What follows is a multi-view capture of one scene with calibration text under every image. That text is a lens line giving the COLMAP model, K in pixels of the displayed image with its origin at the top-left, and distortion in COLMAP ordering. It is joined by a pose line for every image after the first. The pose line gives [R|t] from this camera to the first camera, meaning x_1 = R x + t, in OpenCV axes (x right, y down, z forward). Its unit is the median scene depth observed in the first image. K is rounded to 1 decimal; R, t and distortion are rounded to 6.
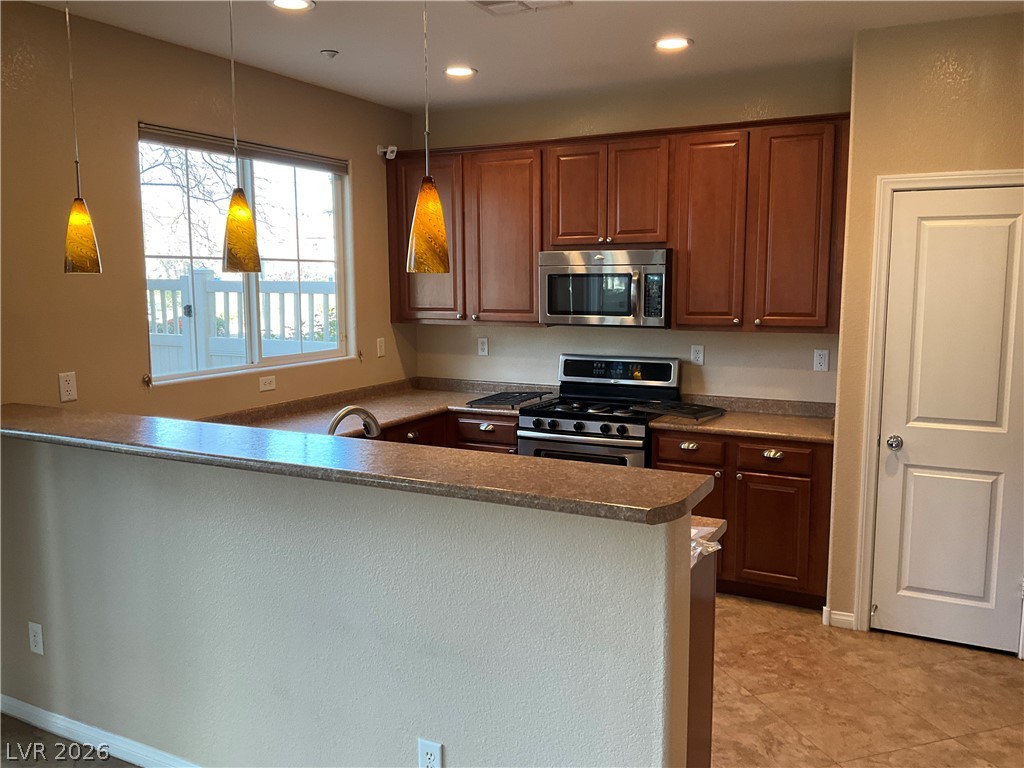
lens RADIAL K [[847.9, 0, 490.4], [0, 847.9, 380.8], [0, 0, 1]] dist [0.080271, -0.130918]
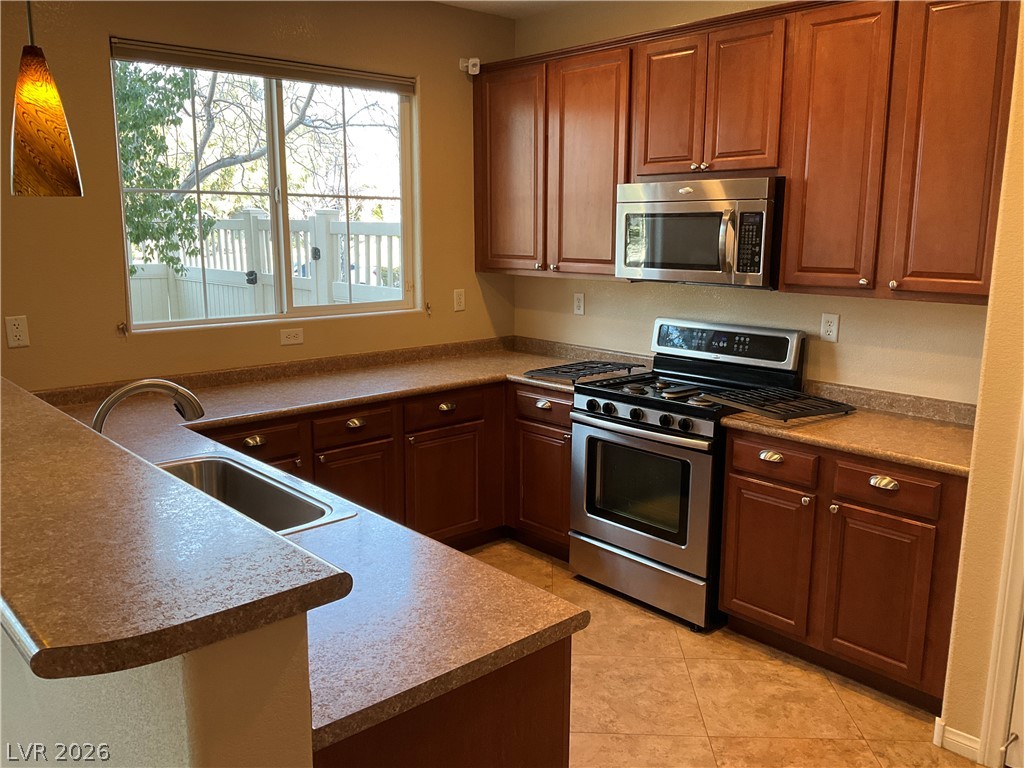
lens RADIAL K [[847.9, 0, 503.5], [0, 847.9, 378.5], [0, 0, 1]] dist [0.080271, -0.130918]
pose [[0.935465, 0.070101, -0.346397, 0.247980], [-0.048852, 0.996370, 0.069712, -0.025193], [0.350027, -0.048291, 0.935494, 0.235598]]
